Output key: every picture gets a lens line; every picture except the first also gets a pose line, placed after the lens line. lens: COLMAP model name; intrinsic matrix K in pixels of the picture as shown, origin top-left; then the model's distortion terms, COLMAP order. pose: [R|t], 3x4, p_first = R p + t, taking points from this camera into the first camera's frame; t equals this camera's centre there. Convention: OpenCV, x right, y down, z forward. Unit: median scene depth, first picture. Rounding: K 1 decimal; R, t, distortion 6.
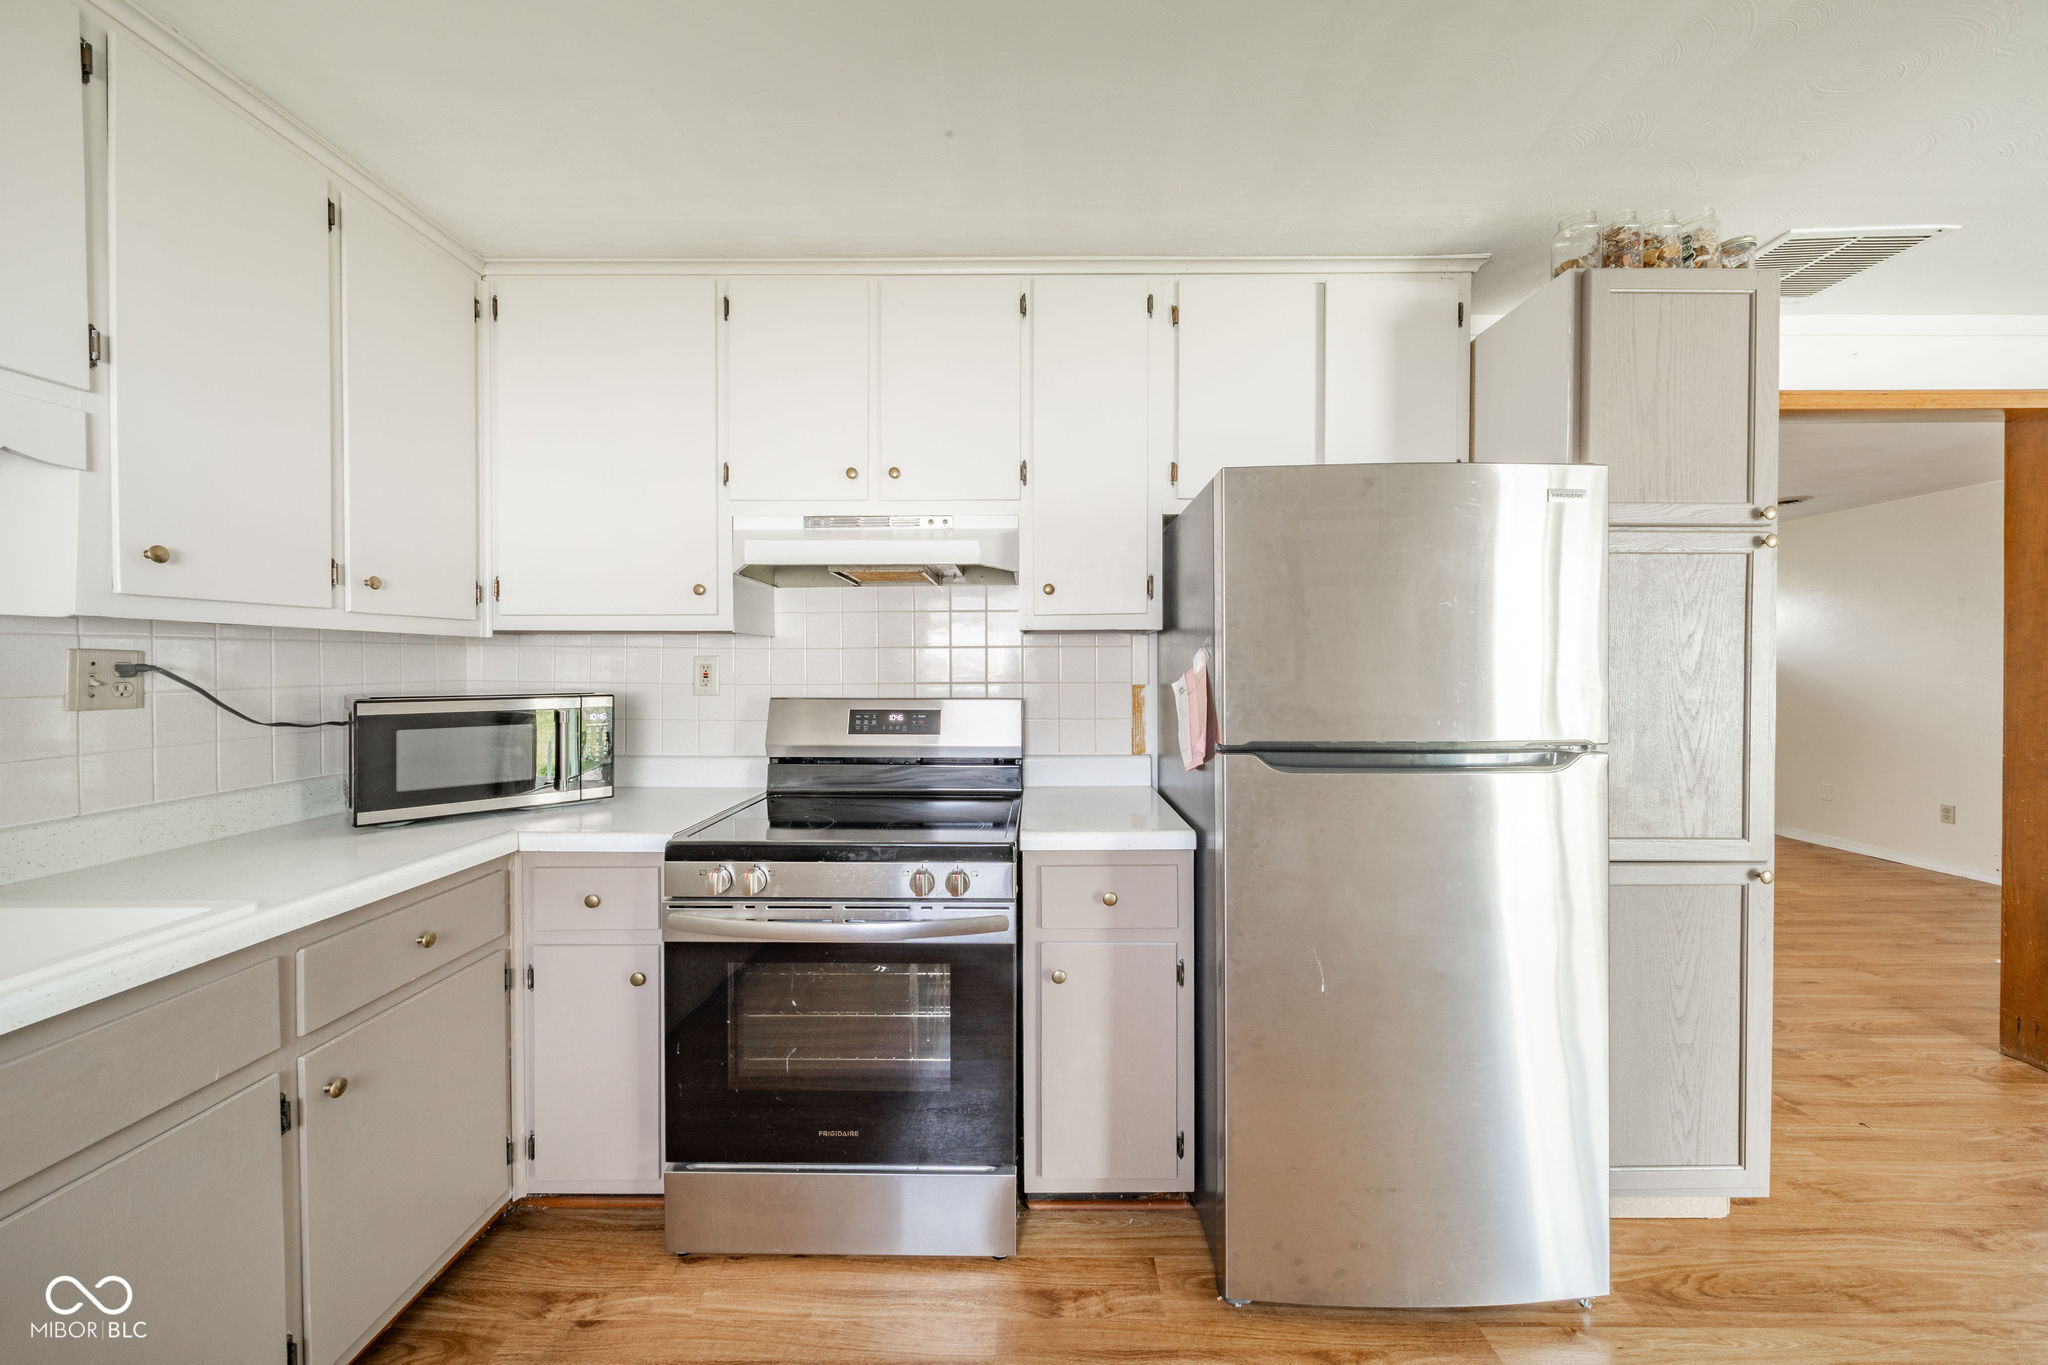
lens RADIAL K [[715.6, 0, 1027.1], [0, 715.6, 669.9], [0, 0, 1]] dist [0.002895, -0.001224]
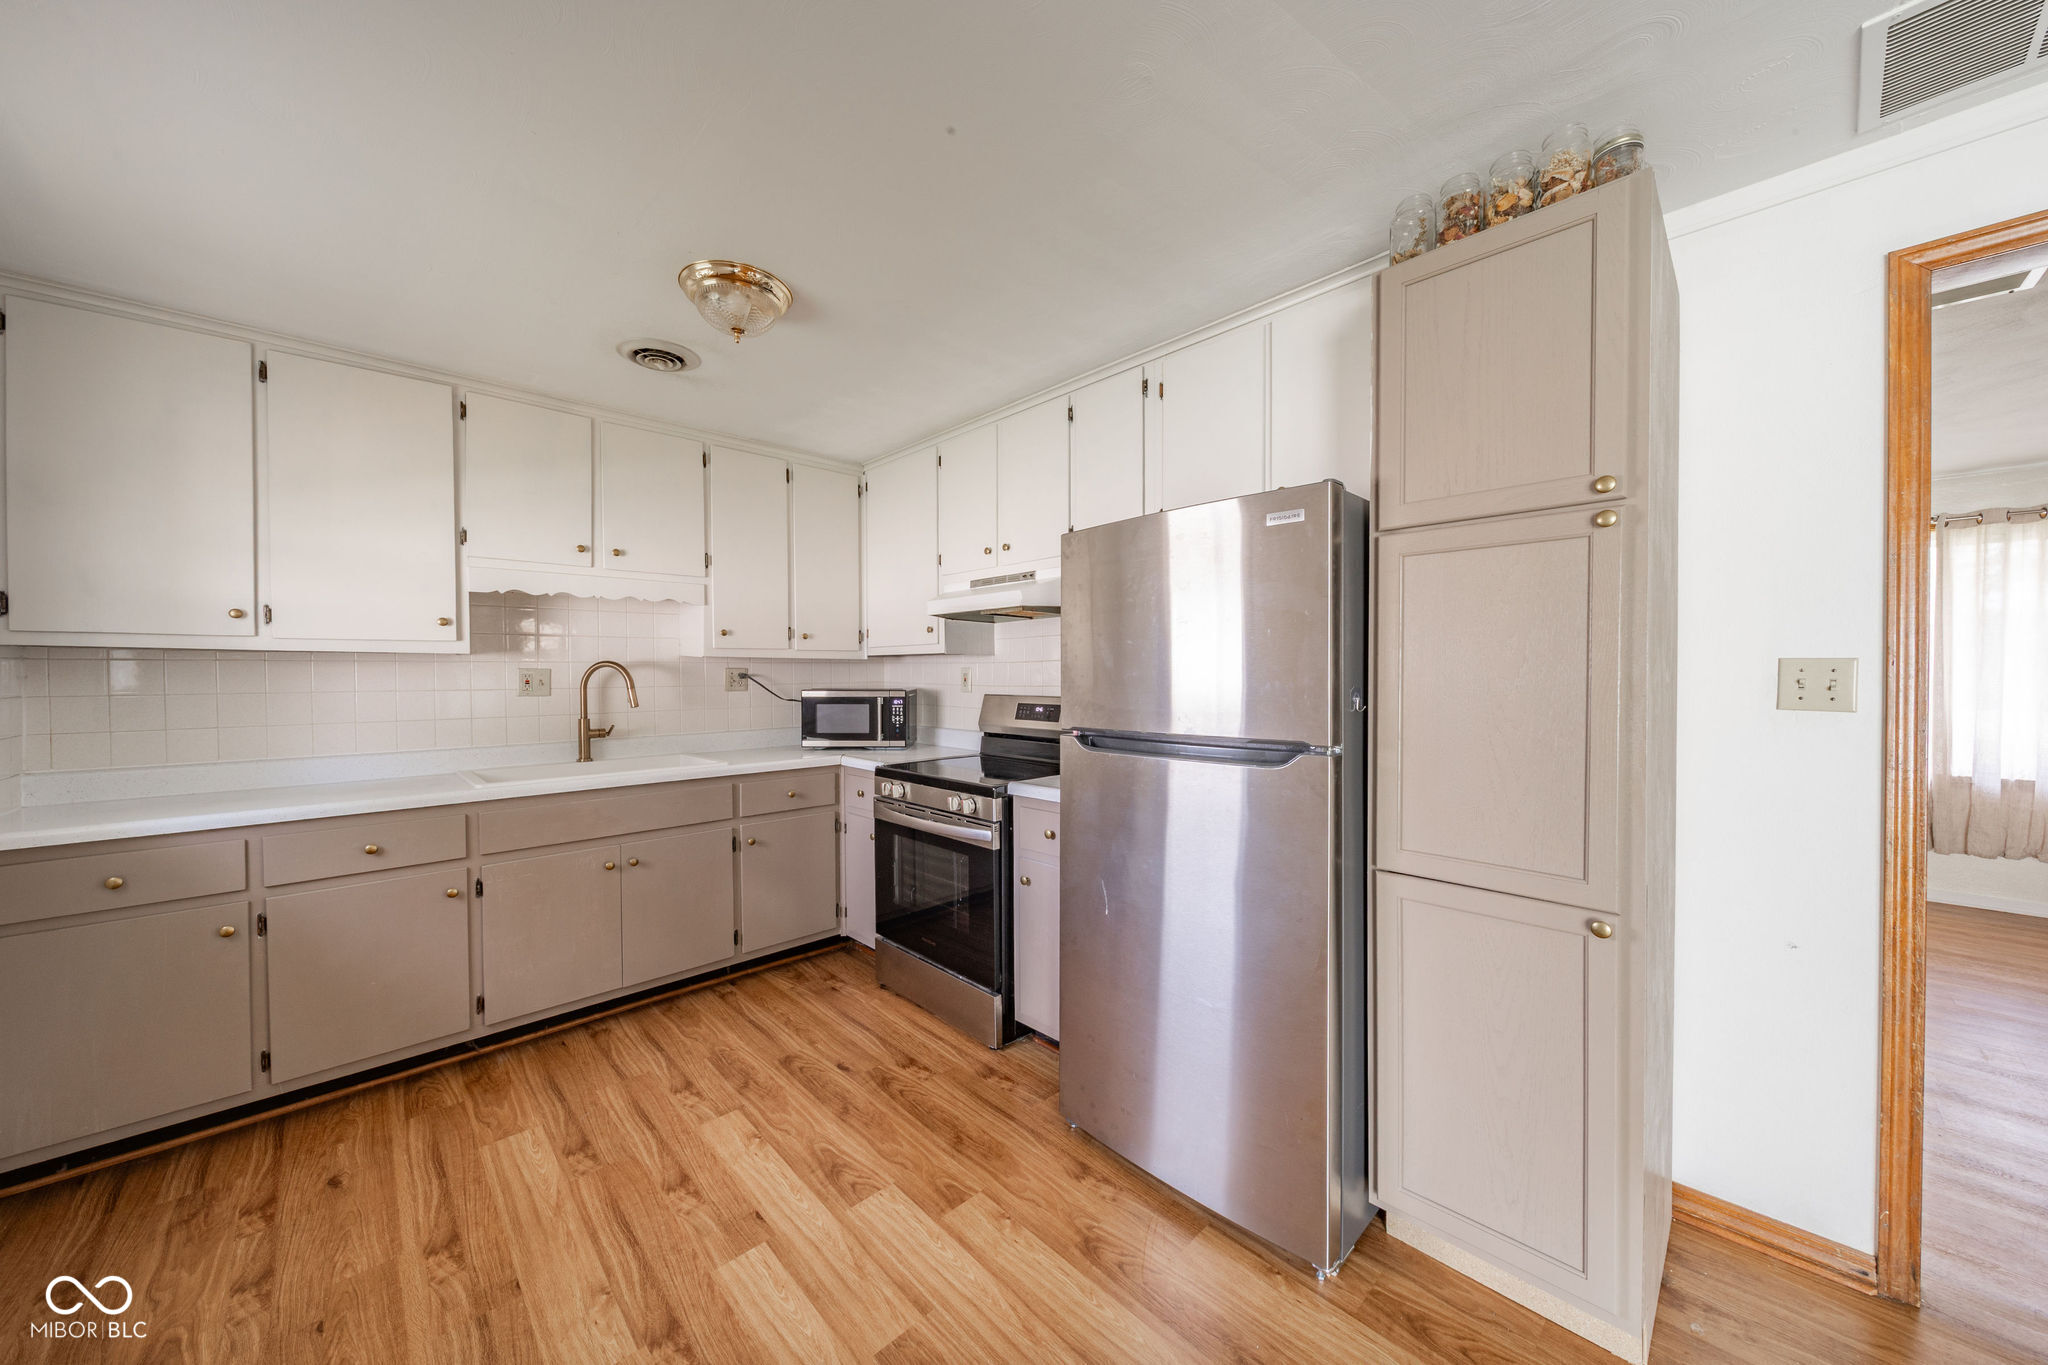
lens RADIAL K [[715.6, 0, 1022.4], [0, 715.6, 686.1], [0, 0, 1]] dist [0.002895, -0.001224]
pose [[0.694019, 0.010839, -0.719875, 1.102102], [-0.003349, 0.999924, 0.011827, 0.002733], [0.719949, -0.005797, 0.694003, -0.042452]]
